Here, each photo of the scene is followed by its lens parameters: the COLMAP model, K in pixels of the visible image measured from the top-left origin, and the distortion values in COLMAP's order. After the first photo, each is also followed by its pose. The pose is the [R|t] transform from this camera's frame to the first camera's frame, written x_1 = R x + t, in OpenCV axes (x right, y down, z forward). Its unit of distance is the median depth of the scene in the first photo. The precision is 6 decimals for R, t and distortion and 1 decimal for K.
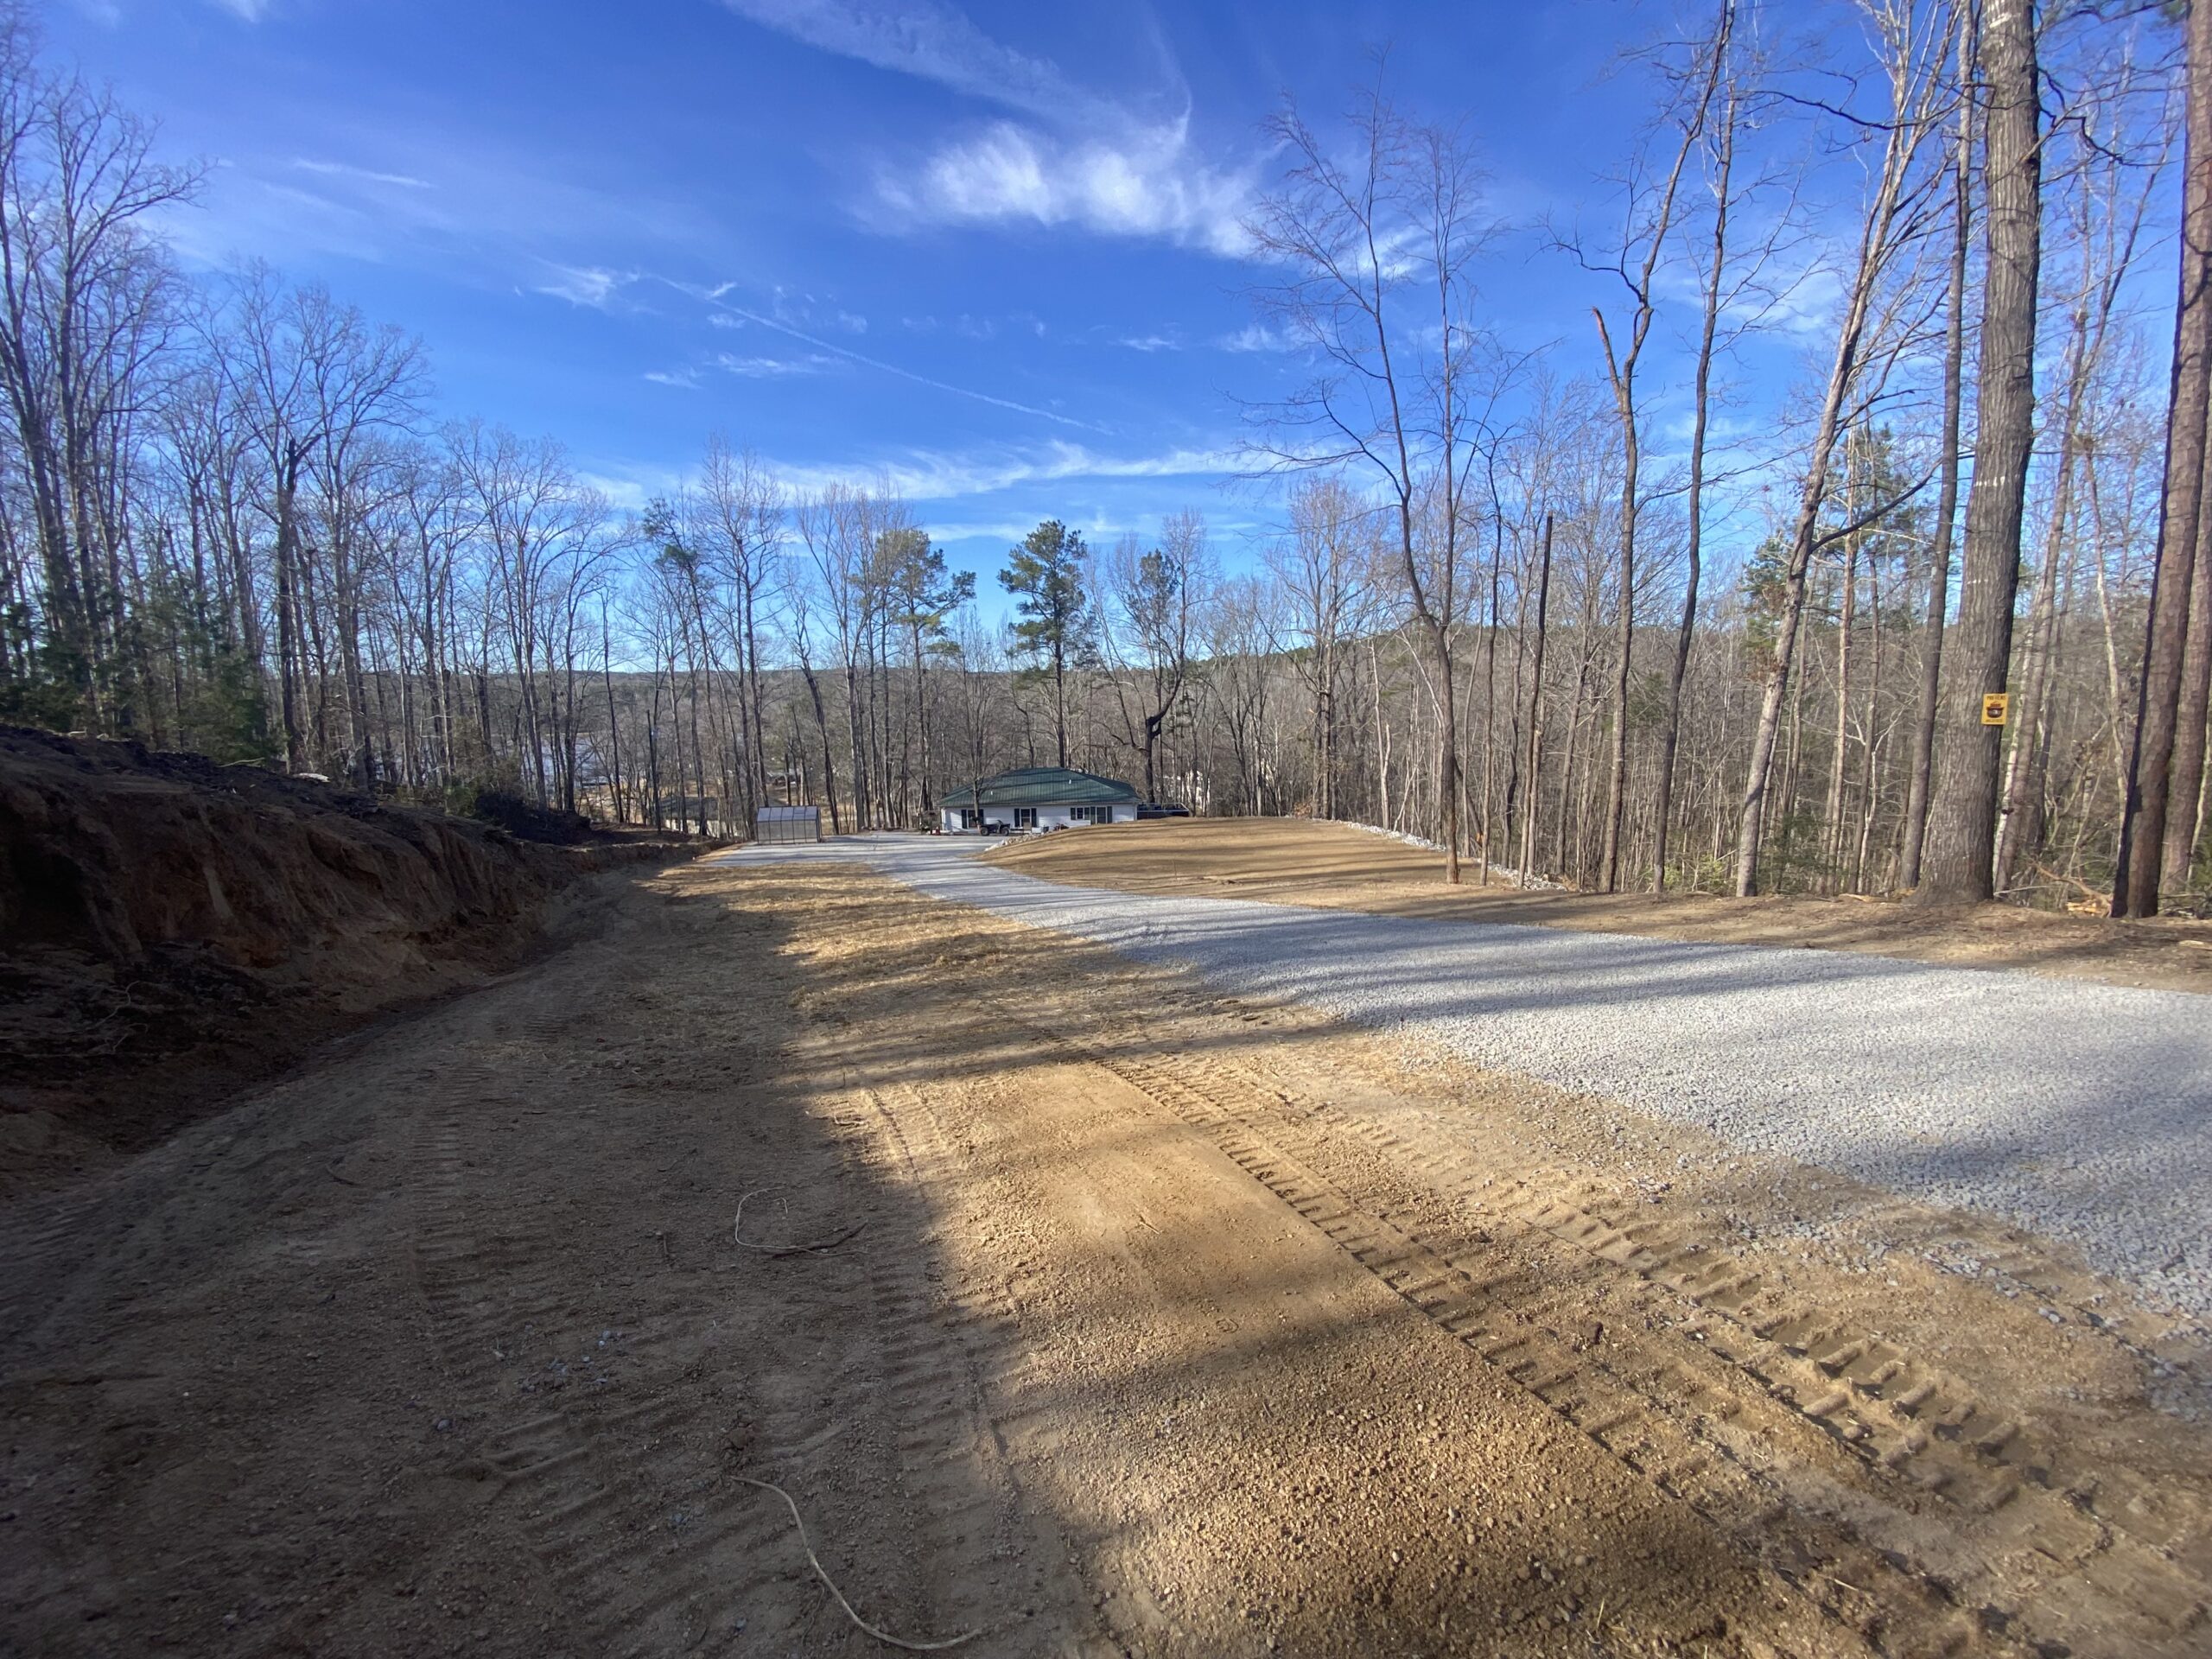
lens RADIAL K [[889.9, 0, 1100.6], [0, 889.9, 862.5], [0, 0, 1]] dist [0.029621, -0.022557]
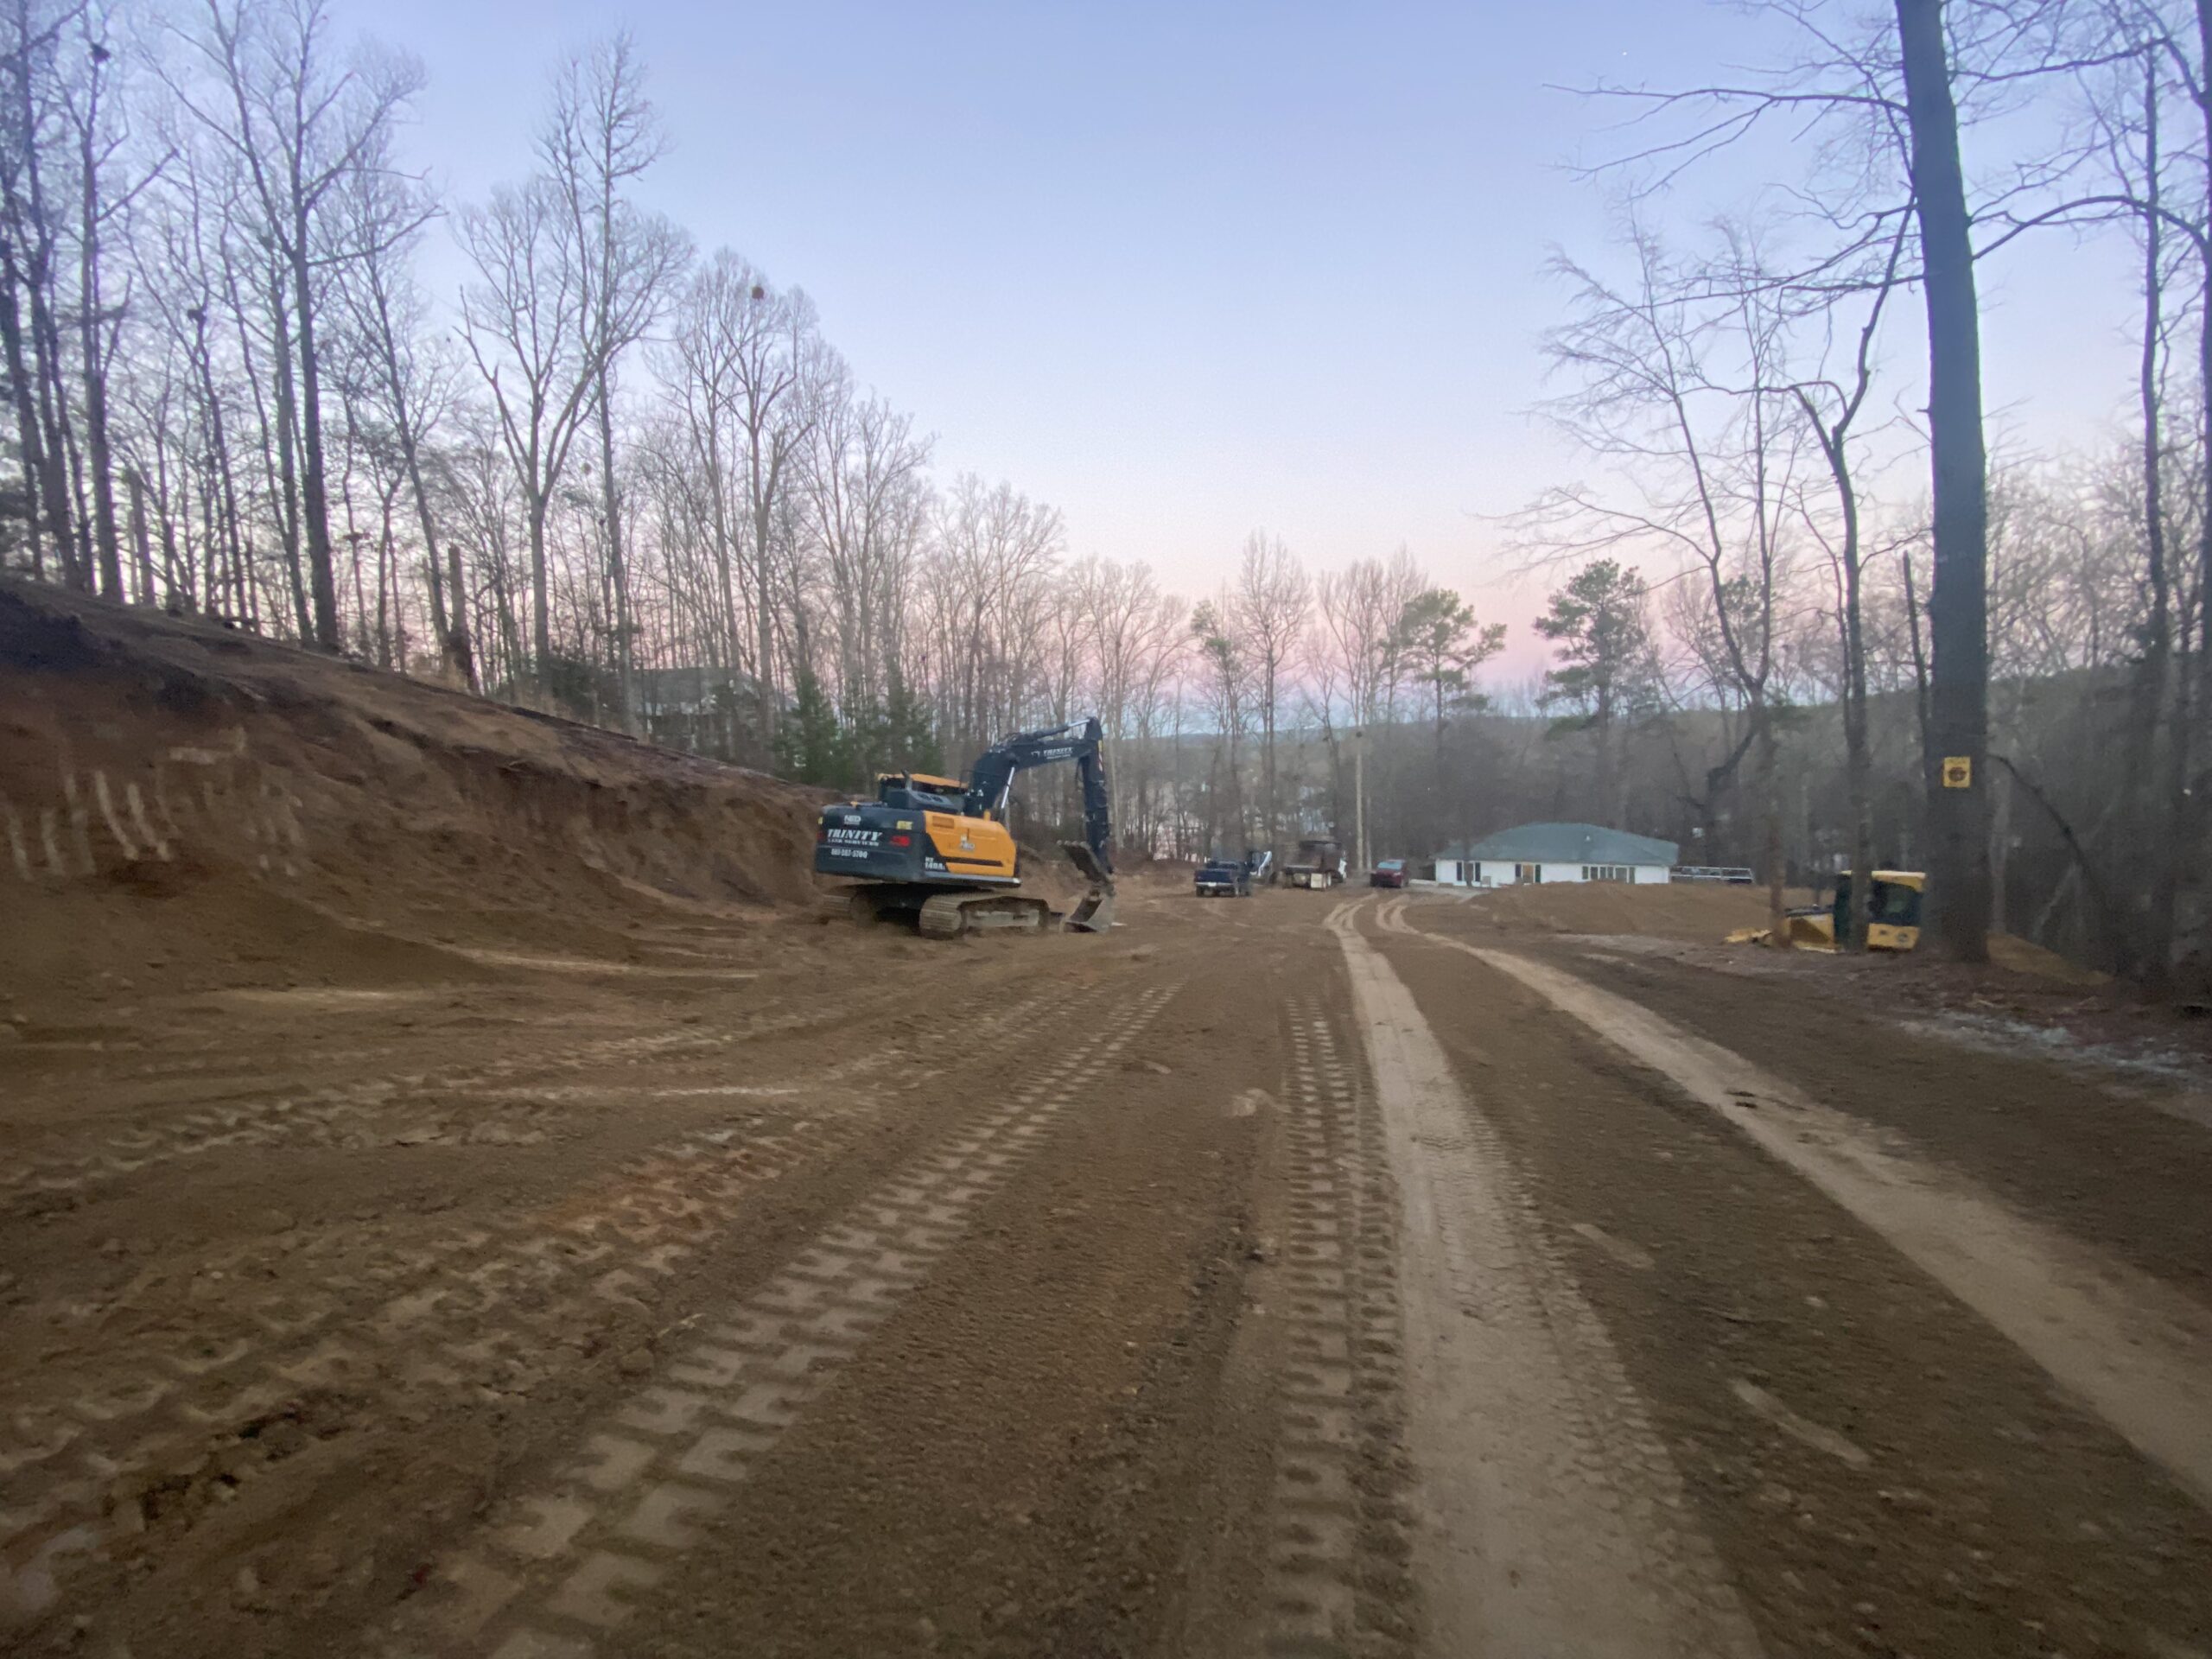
lens RADIAL K [[903.2, 0, 1106.0], [0, 903.2, 829.5], [0, 0, 1]] dist [0.028102, -0.000006]
pose [[0.818169, 0.027513, -0.574319, 0.079043], [-0.081735, 0.994276, -0.068808, 0.004594], [0.569138, 0.103239, 0.815735, -0.041221]]
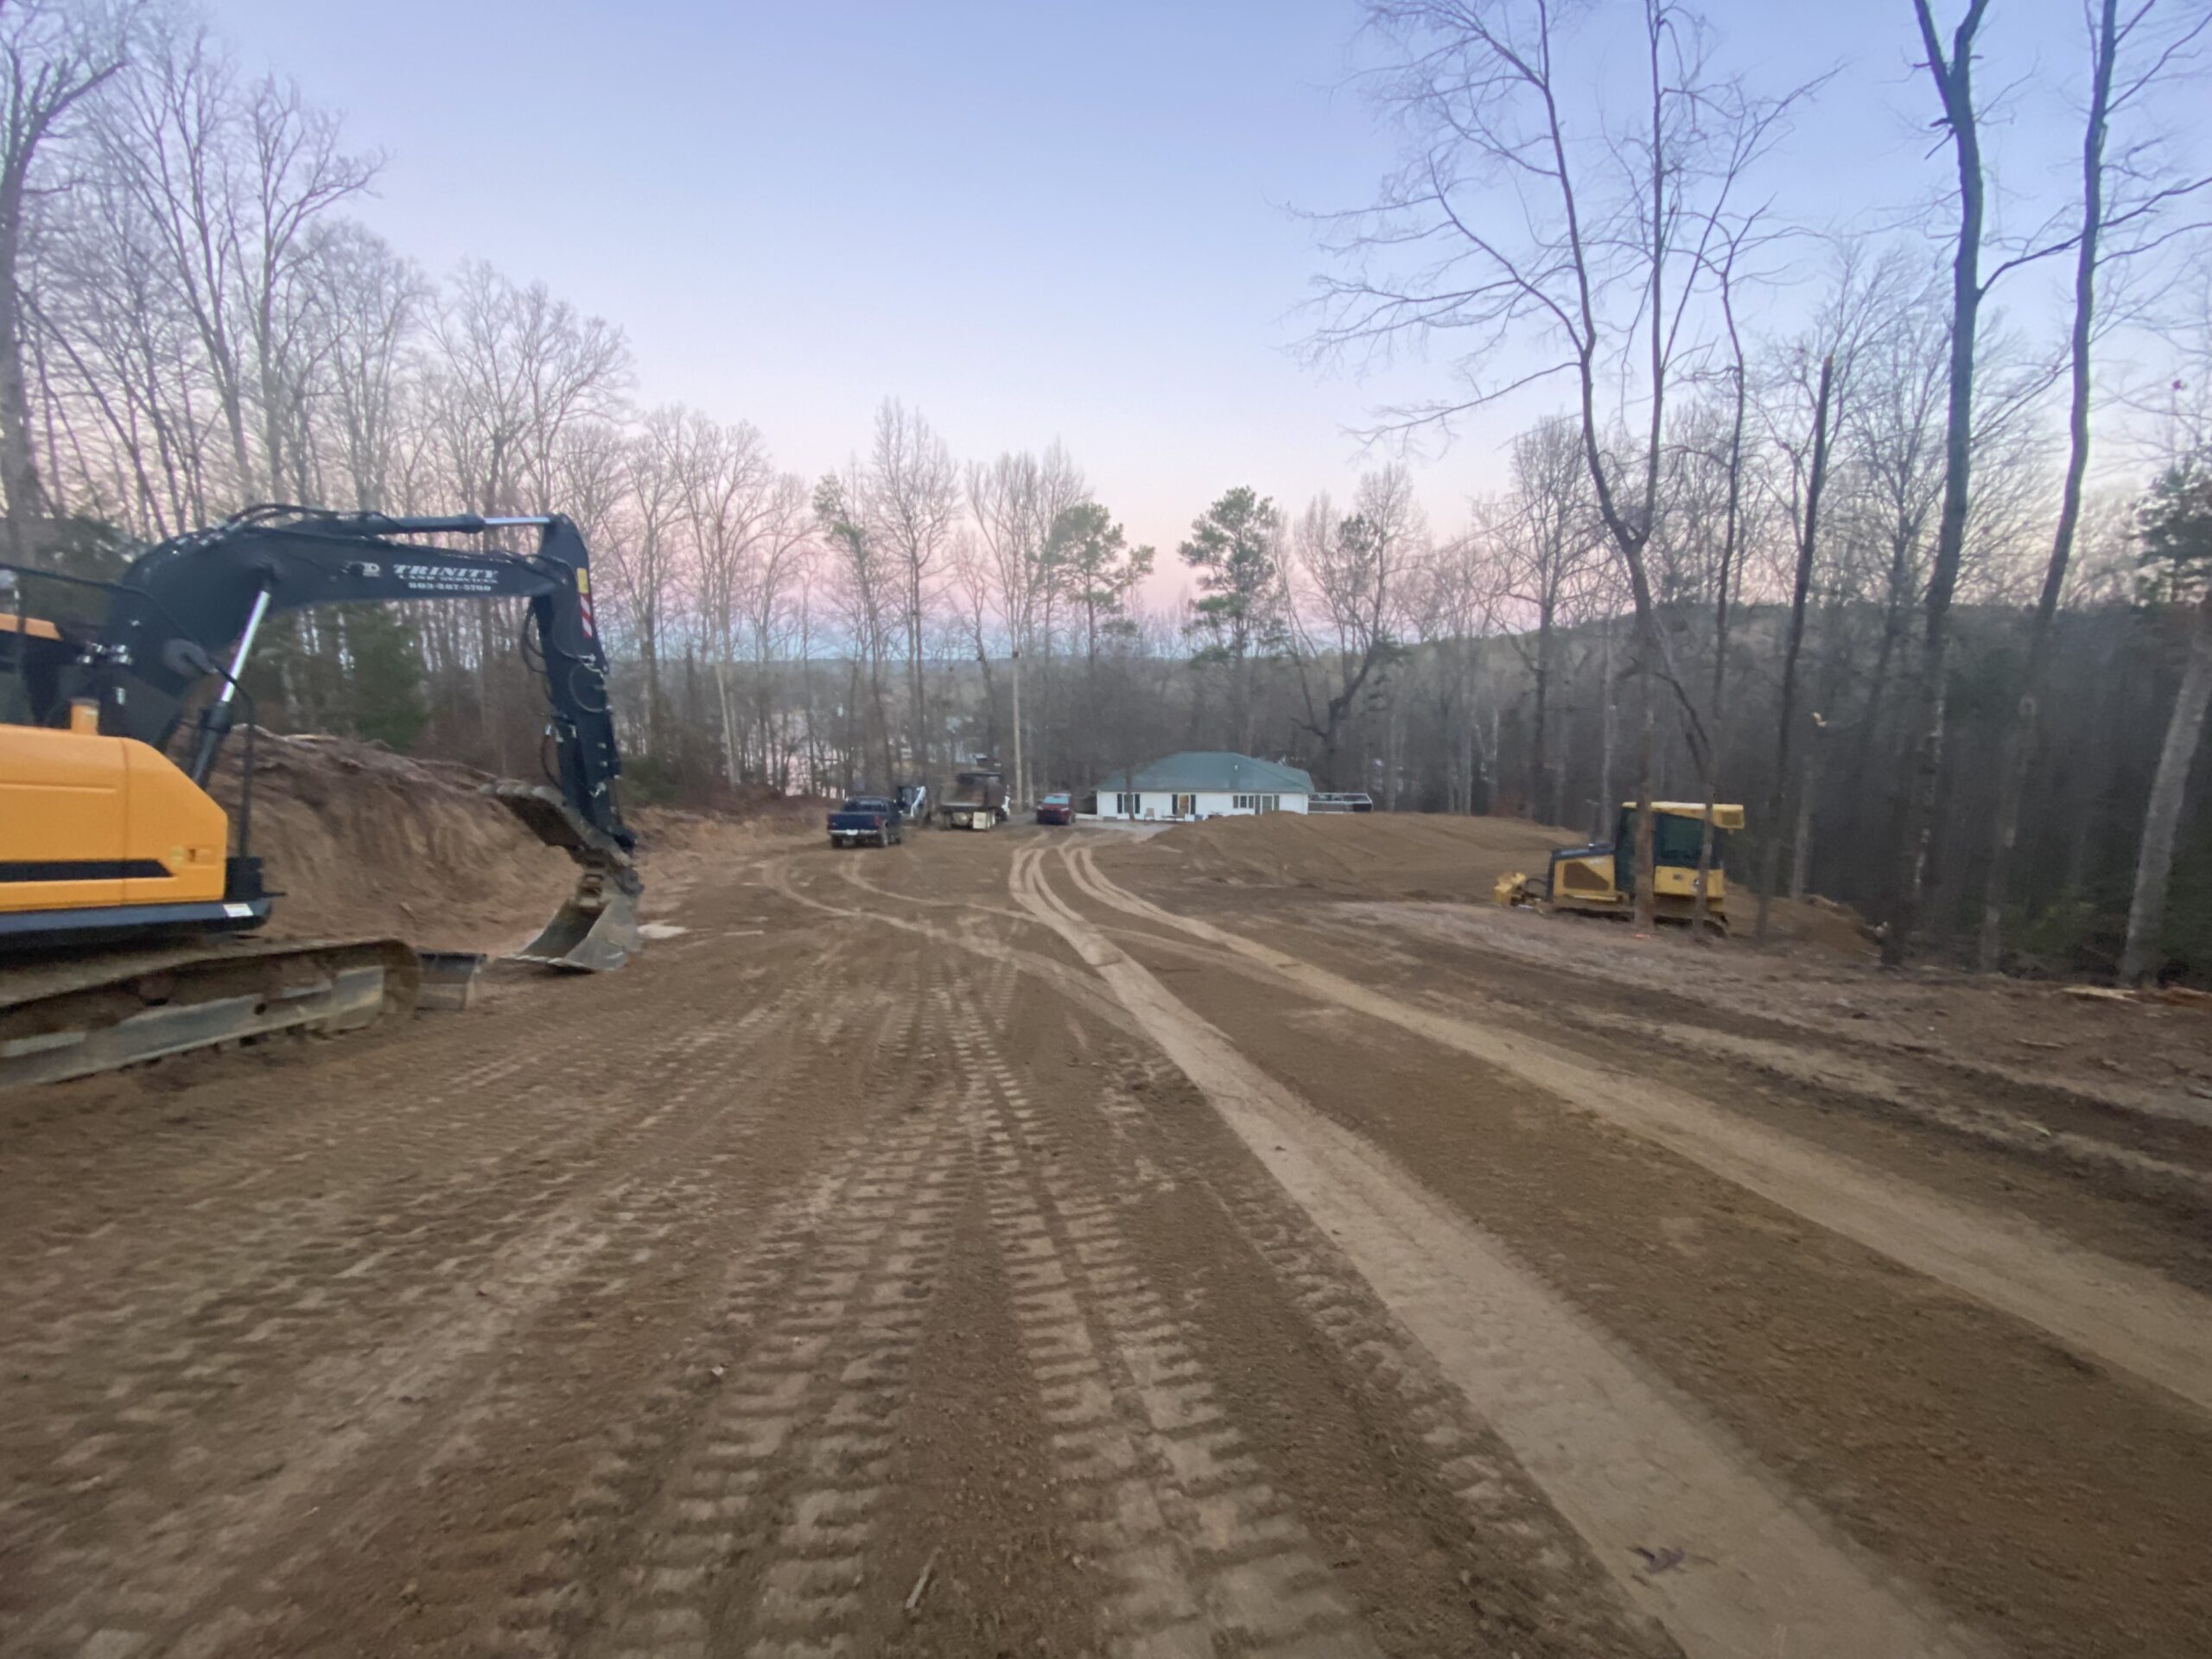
lens RADIAL K [[889.9, 0, 1100.6], [0, 889.9, 862.5], [0, 0, 1]] dist [0.029621, -0.022557]
pose [[0.973887, 0.046762, -0.222165, 0.031310], [-0.043340, 0.998855, 0.020252, -0.003369], [0.222858, -0.010095, 0.974799, 0.051572]]
